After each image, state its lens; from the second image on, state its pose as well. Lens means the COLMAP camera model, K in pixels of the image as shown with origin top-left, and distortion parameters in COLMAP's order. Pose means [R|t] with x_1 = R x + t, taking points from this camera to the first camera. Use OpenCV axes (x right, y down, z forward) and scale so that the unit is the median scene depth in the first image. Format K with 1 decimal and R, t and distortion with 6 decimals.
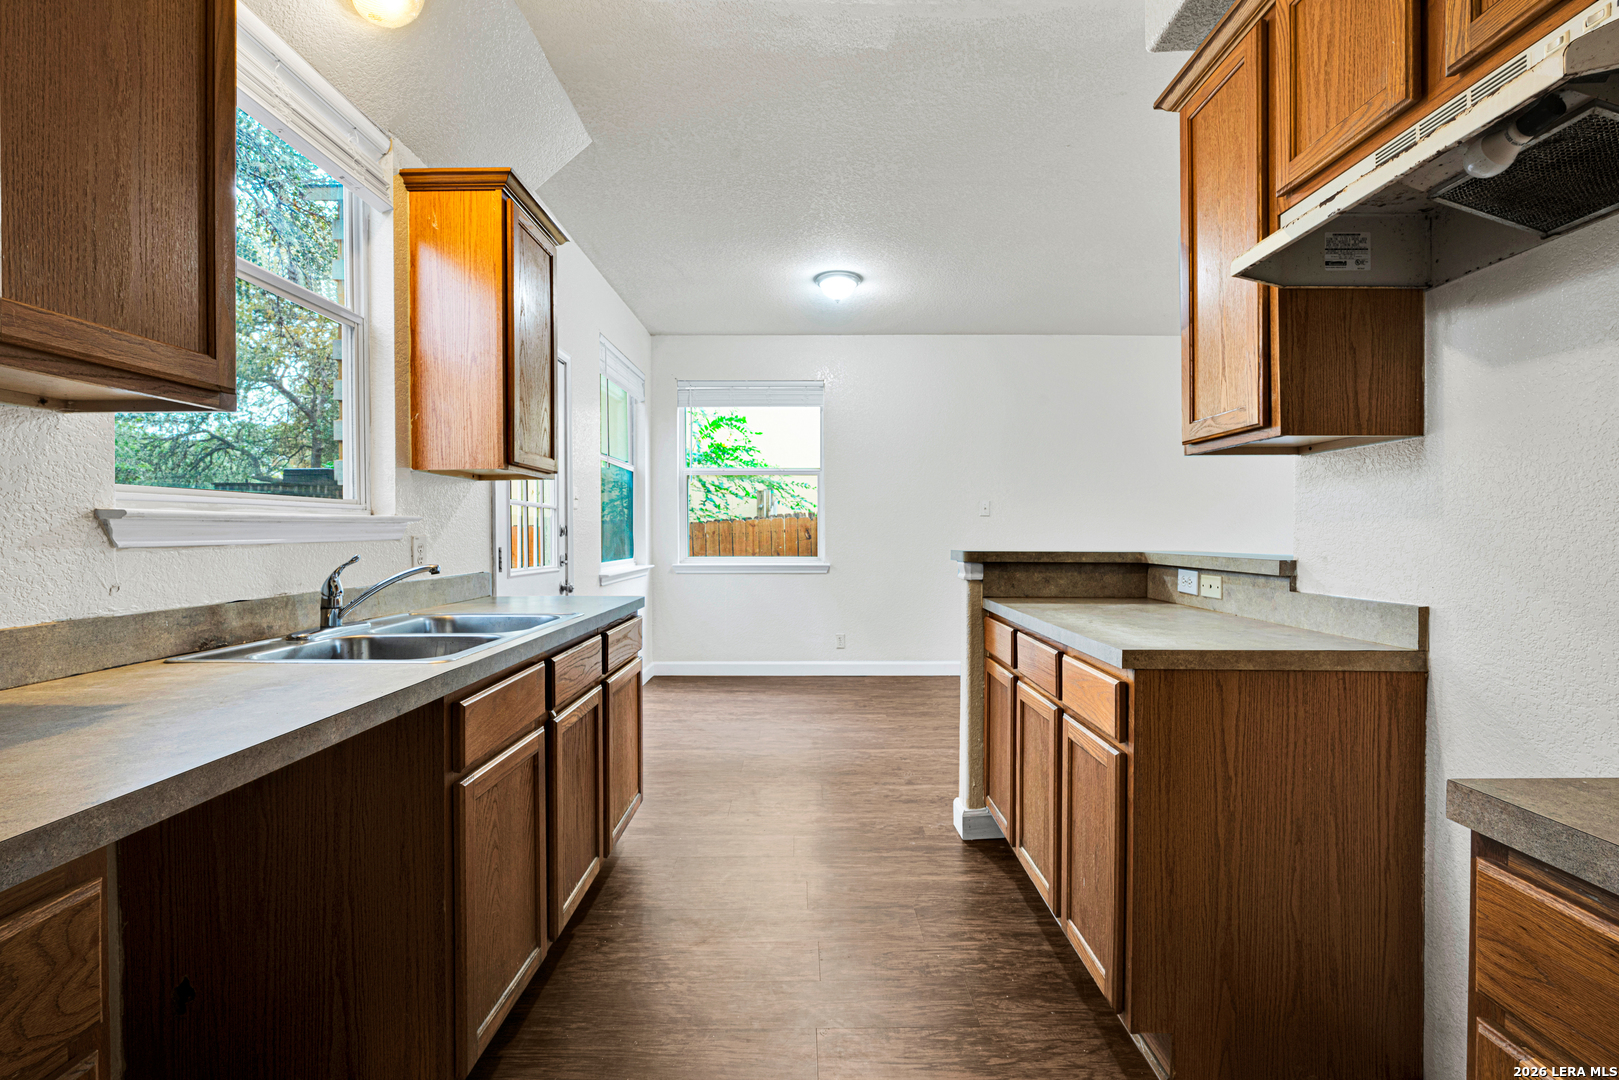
lens RADIAL K [[711.7, 0, 799.1], [0, 711.7, 544.2], [0, 0, 1]] dist [-0.006268, -0.000455]
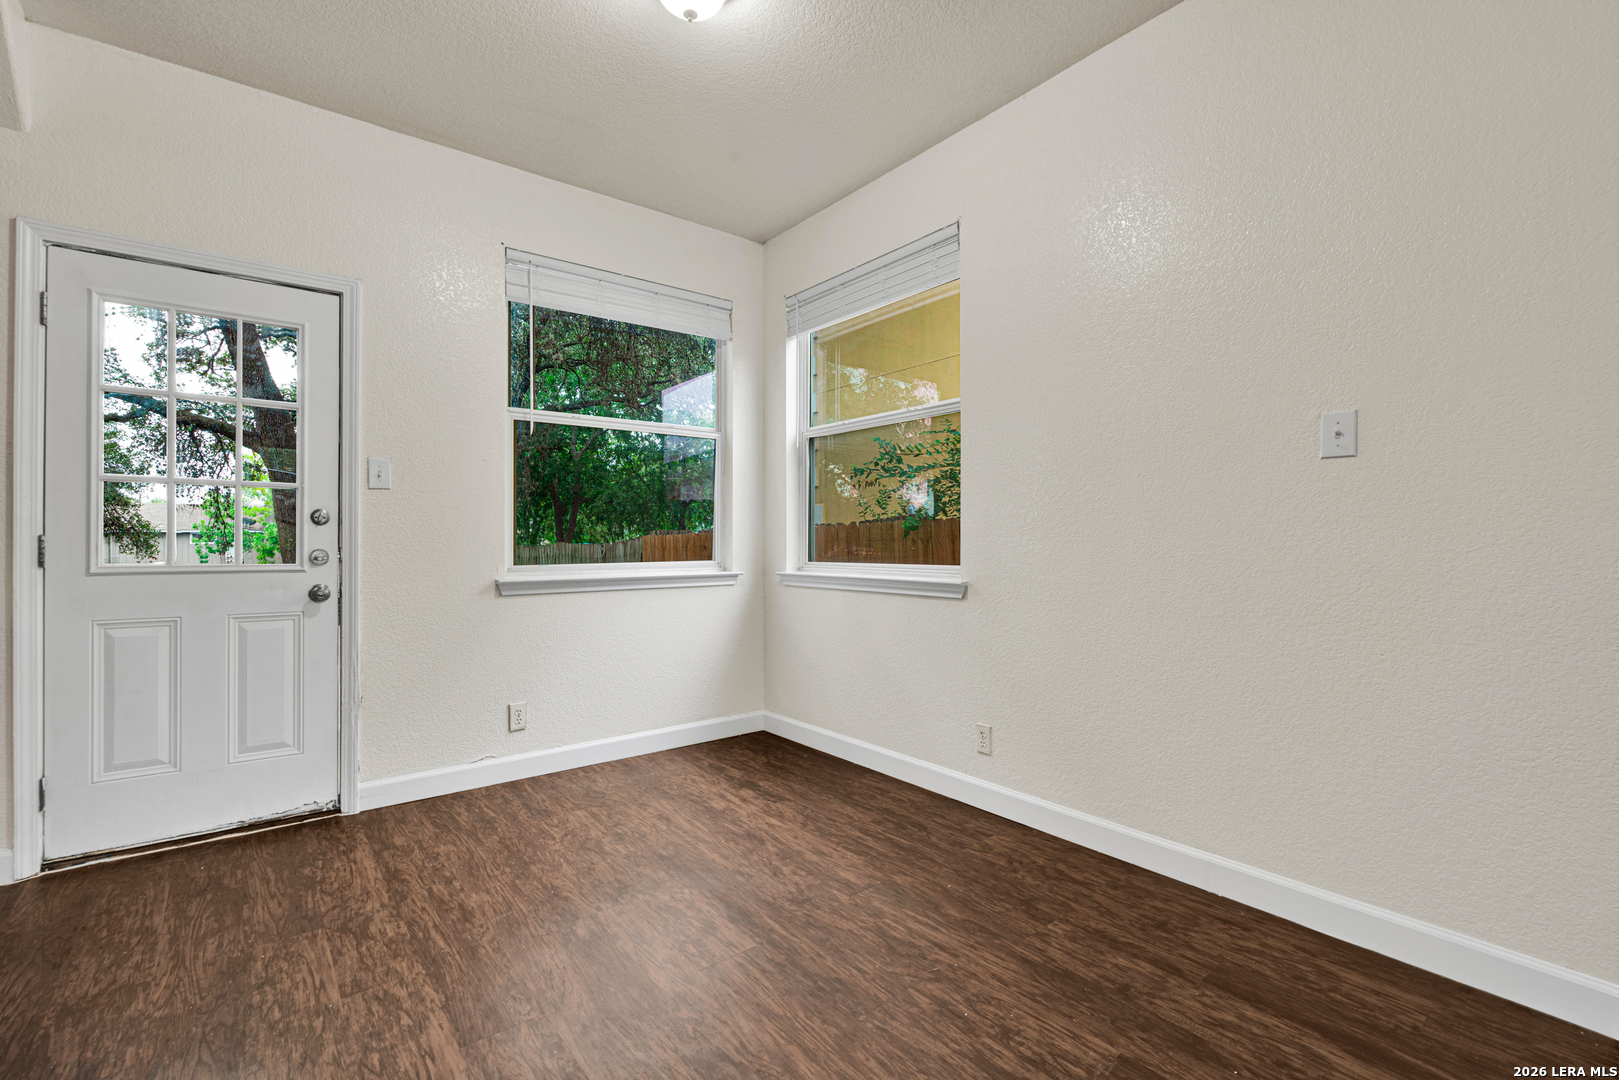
lens RADIAL K [[711.7, 0, 799.1], [0, 711.7, 544.2], [0, 0, 1]] dist [-0.006268, -0.000455]
pose [[0.630092, 0.001263, -0.776520, 0.356566], [-0.012169, 0.999892, -0.008247, 0.007557], [0.776426, 0.014646, 0.630039, 0.588451]]
